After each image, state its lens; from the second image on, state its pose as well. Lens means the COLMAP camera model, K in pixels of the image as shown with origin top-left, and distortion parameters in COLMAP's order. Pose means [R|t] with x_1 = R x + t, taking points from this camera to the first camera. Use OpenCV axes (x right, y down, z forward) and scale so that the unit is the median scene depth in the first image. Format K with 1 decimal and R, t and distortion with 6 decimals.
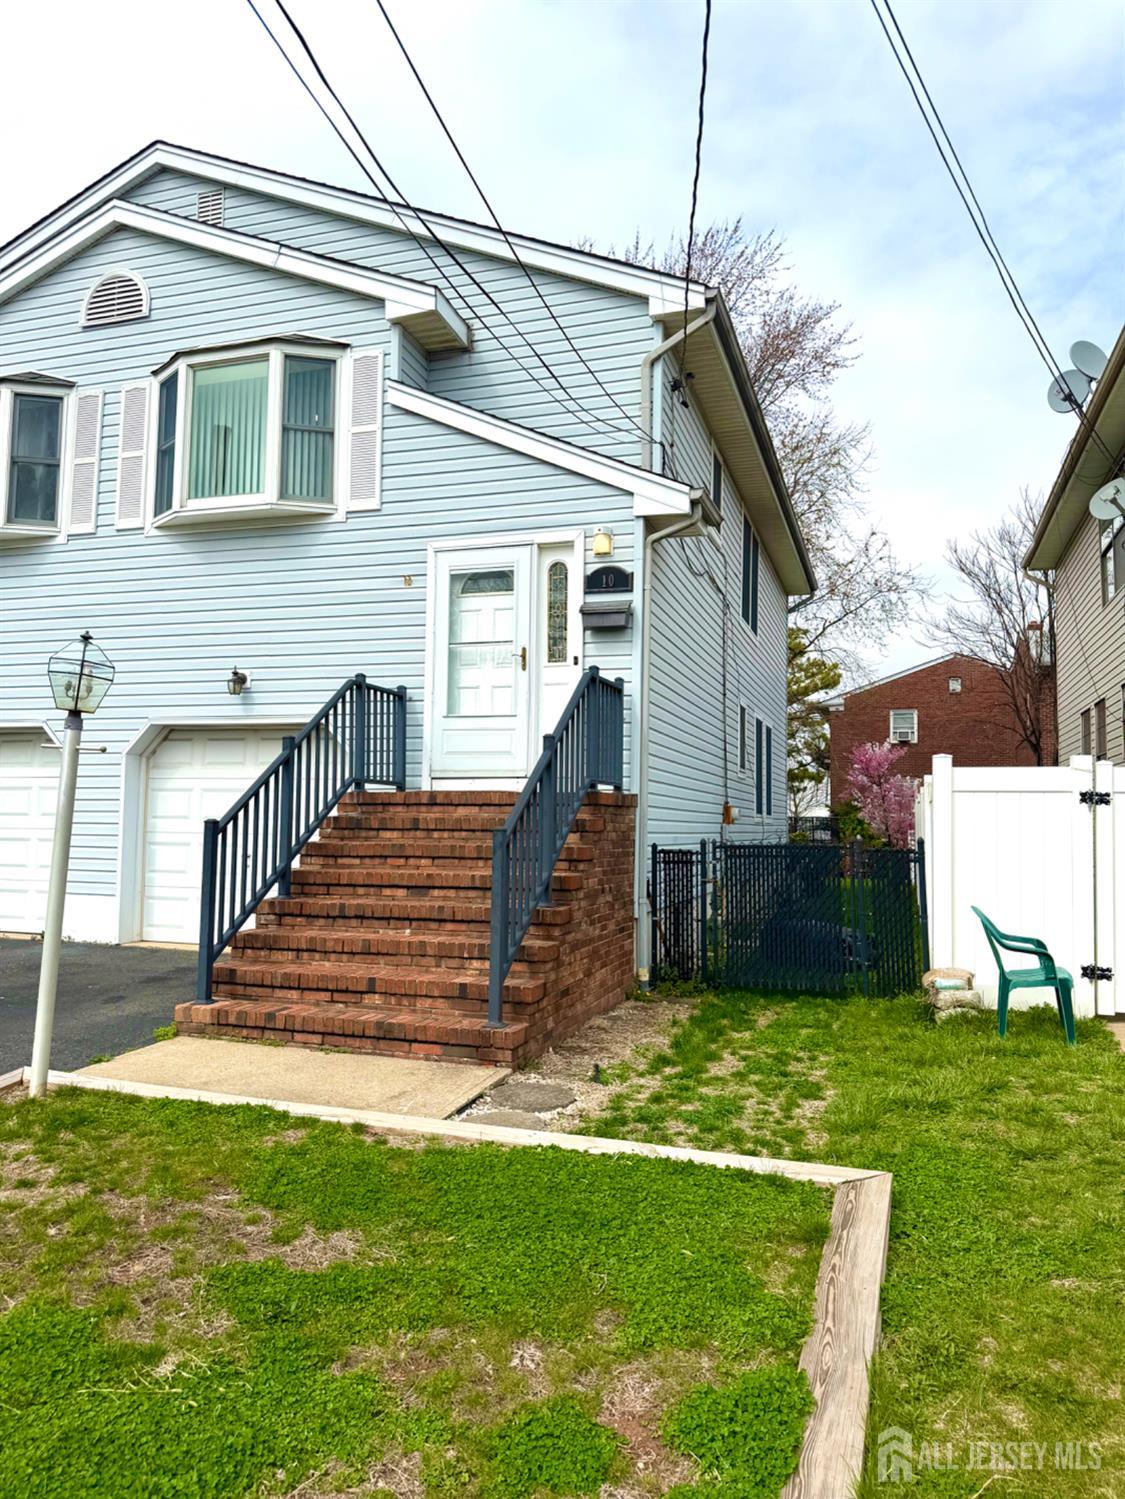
lens RADIAL K [[1037.5, 0, 562.5], [0, 1037.5, 749.5], [0, 0, 1]] dist [0.106979, -0.169195]
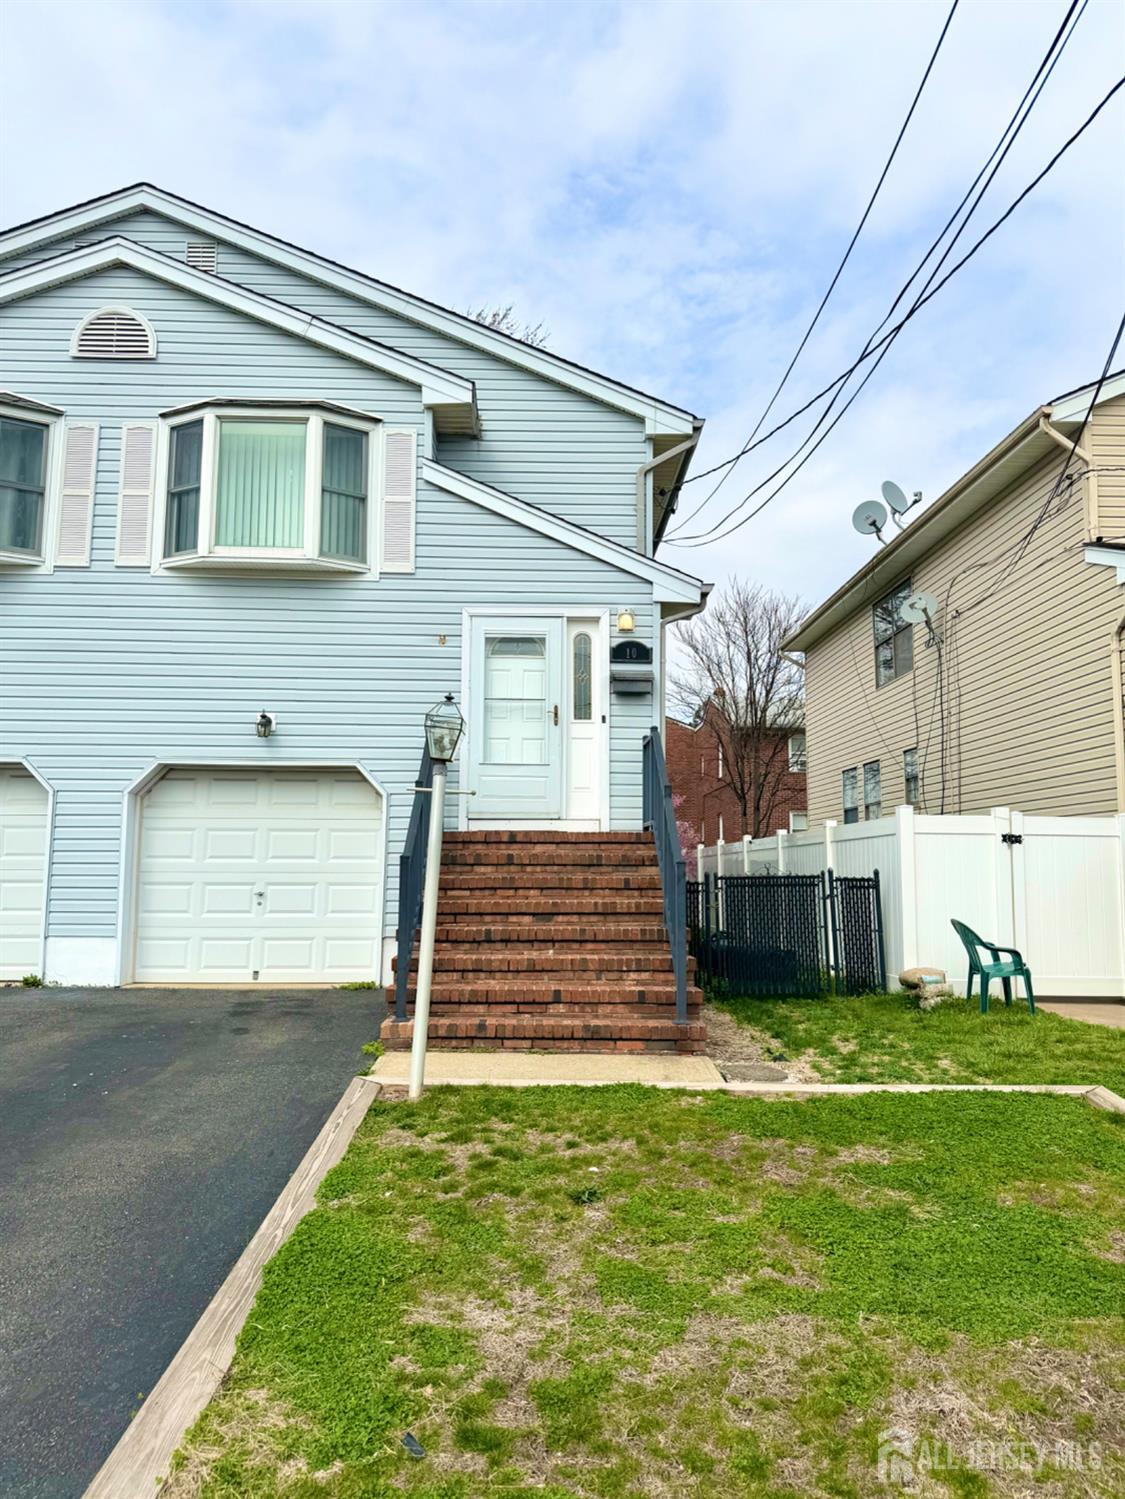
lens RADIAL K [[1037.5, 0, 562.5], [0, 1037.5, 749.5], [0, 0, 1]] dist [0.106979, -0.169195]
pose [[0.941329, 0.031672, 0.336002, -0.412836], [-0.017519, 0.998830, -0.045072, 0.001559], [-0.337037, 0.036541, 0.940782, -0.077988]]
